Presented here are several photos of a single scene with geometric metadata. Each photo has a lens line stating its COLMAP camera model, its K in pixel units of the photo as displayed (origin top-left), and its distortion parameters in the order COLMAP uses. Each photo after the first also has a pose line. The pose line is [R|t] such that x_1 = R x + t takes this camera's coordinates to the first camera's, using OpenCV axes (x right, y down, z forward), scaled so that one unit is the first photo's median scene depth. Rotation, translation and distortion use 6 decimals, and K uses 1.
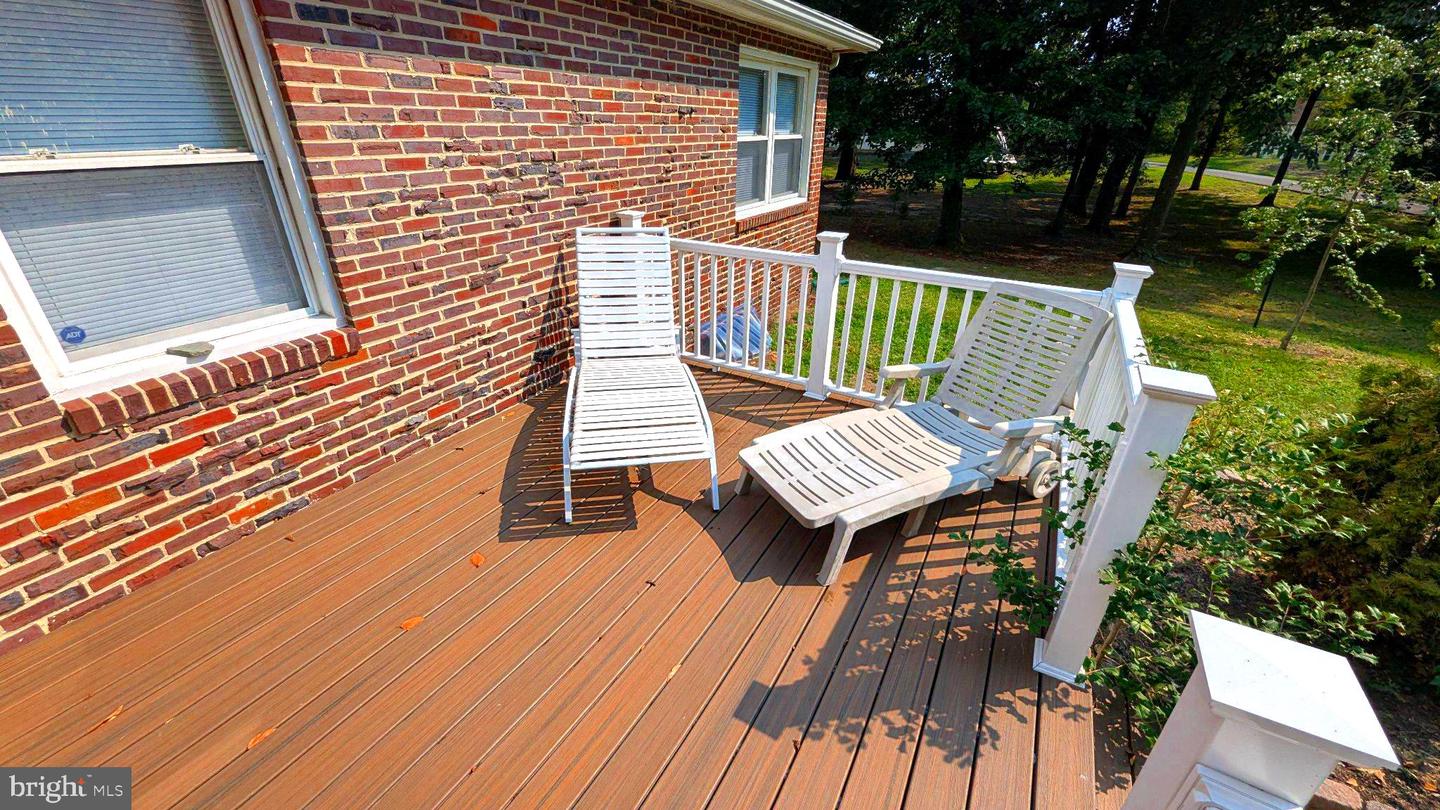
lens RADIAL K [[567.0, 0, 719.9], [0, 567.0, 408.6], [0, 0, 1]] dist [0.002220, 0.000092]
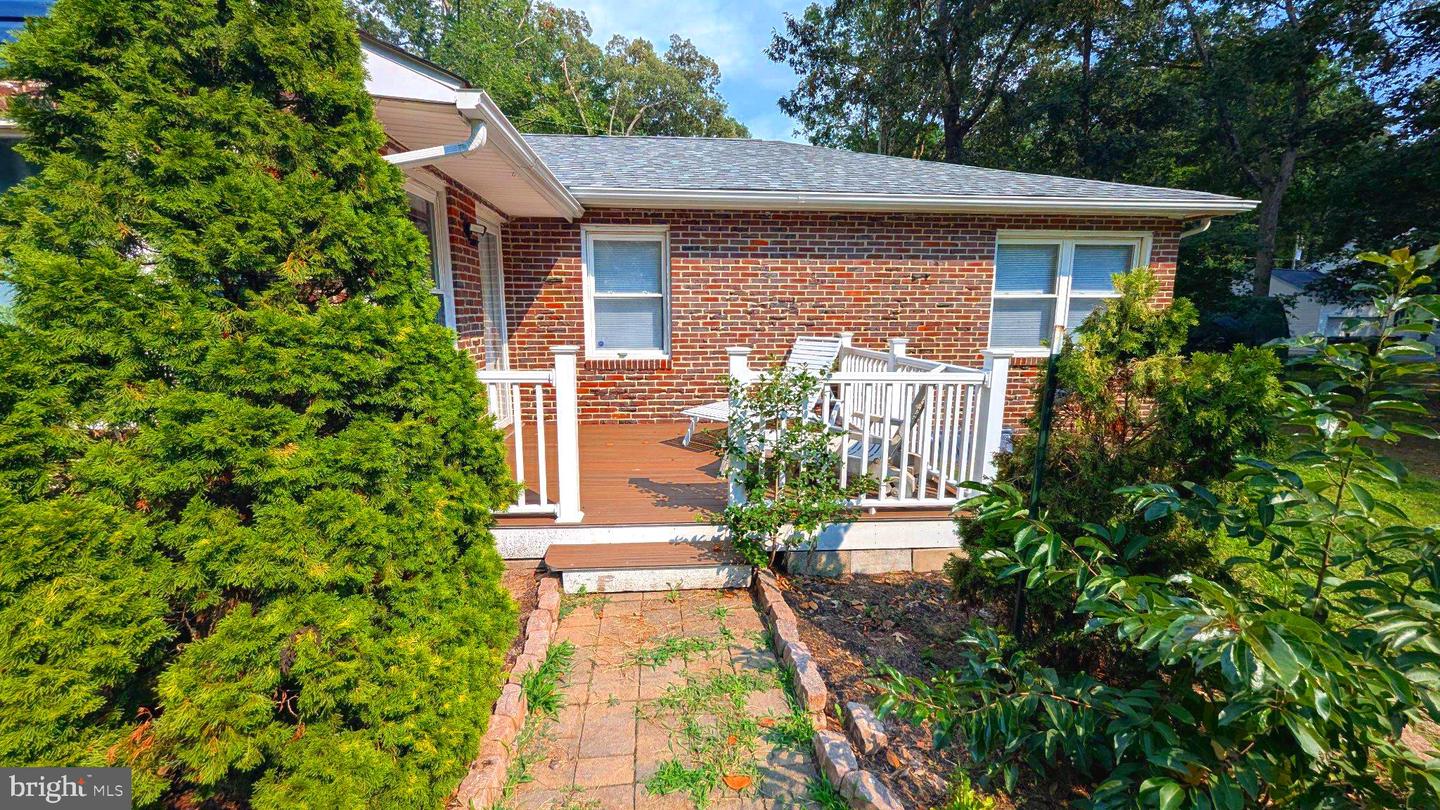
lens RADIAL K [[599.5, 0, 723.9], [0, 599.5, 409.8], [0, 0, 1]] dist [0.001048, -0.000397]
pose [[0.571457, 0.129320, -0.810378, 1.344813], [-0.365488, 0.924265, -0.110238, 0.218420], [0.734749, 0.359180, 0.575443, -0.207655]]
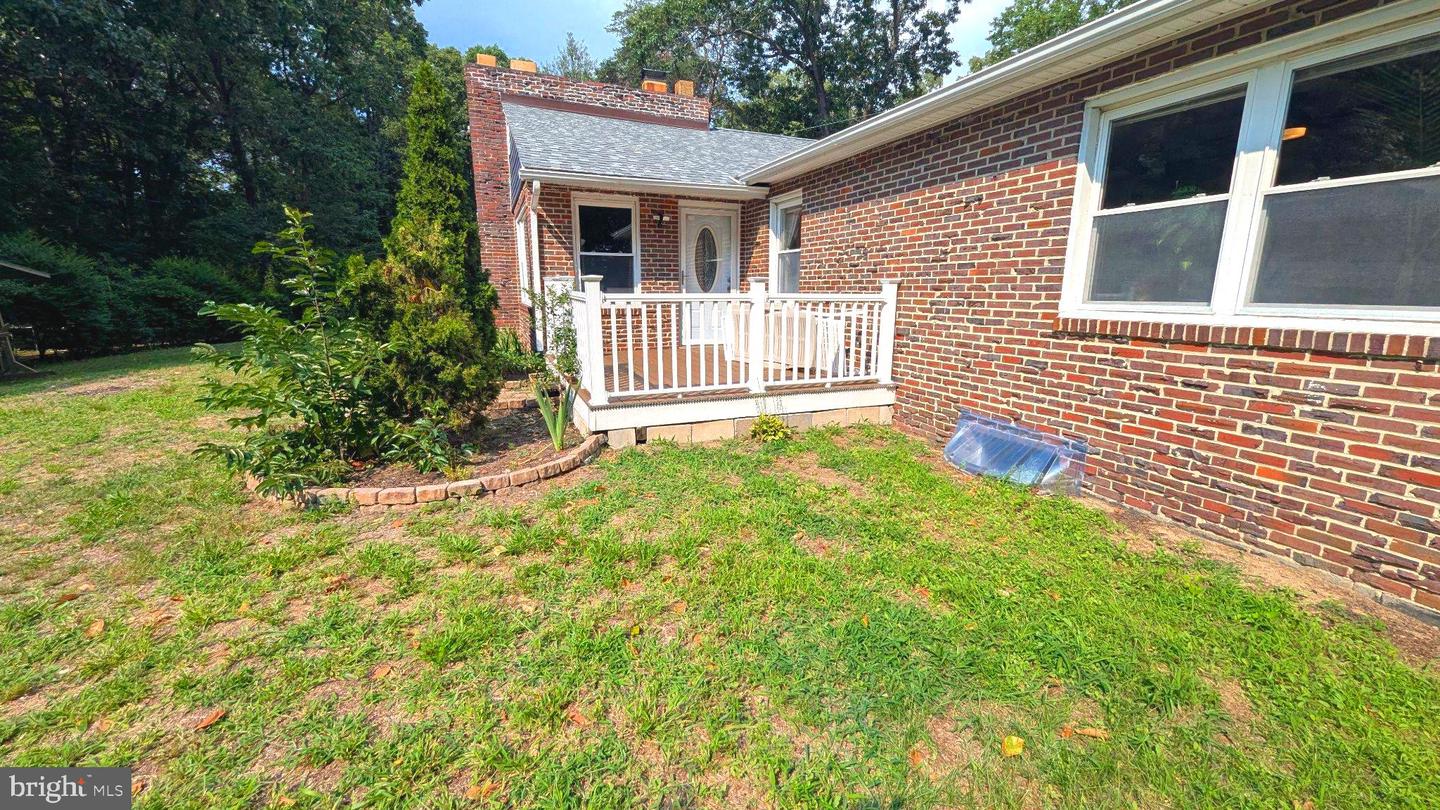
lens RADIAL K [[567.0, 0, 719.9], [0, 567.0, 408.6], [0, 0, 1]] dist [0.002220, 0.000092]
pose [[-0.616377, 0.145086, -0.773970, 1.591664], [-0.367801, 0.816035, 0.445881, -0.707657], [0.696277, 0.559498, -0.449622, 1.928279]]
